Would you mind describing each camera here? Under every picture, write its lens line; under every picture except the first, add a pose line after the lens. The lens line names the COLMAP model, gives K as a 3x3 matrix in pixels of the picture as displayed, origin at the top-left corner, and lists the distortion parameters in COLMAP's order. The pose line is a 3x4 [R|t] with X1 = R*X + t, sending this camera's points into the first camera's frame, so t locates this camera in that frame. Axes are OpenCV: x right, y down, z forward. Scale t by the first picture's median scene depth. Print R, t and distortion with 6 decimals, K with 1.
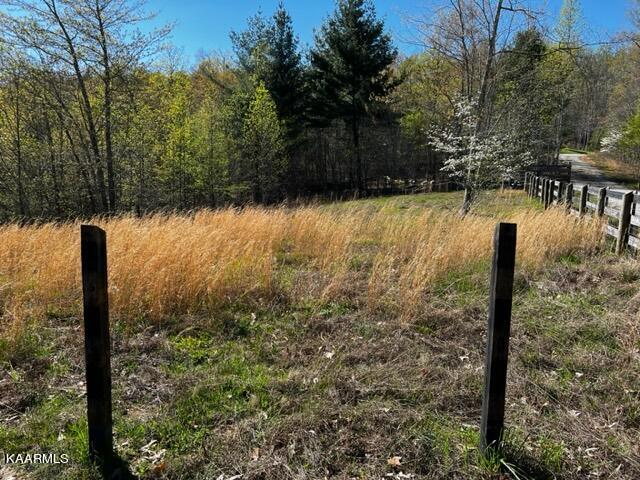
lens RADIAL K [[489.6, 0, 319.8], [0, 489.6, 239.6], [0, 0, 1]] dist [0.034083, 0.003925]
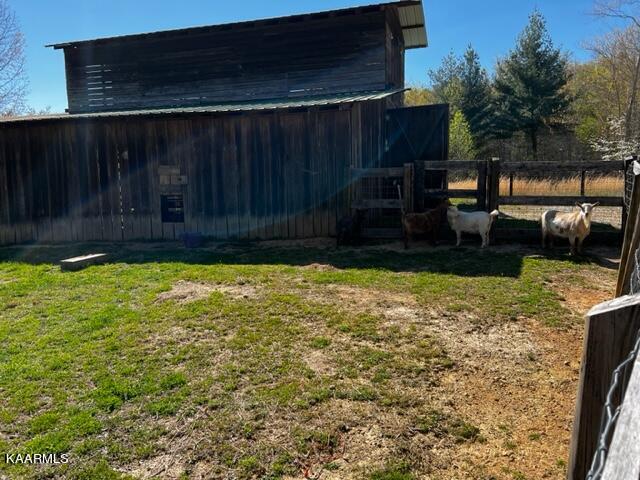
lens RADIAL K [[489.6, 0, 318.7], [0, 489.6, 224.7], [0, 0, 1]] dist [0.034083, 0.003925]
pose [[0.946819, -0.001138, -0.321764, -0.041457], [-0.017241, 0.998378, -0.054266, 0.066382], [0.321304, 0.056928, 0.945263, -0.327141]]
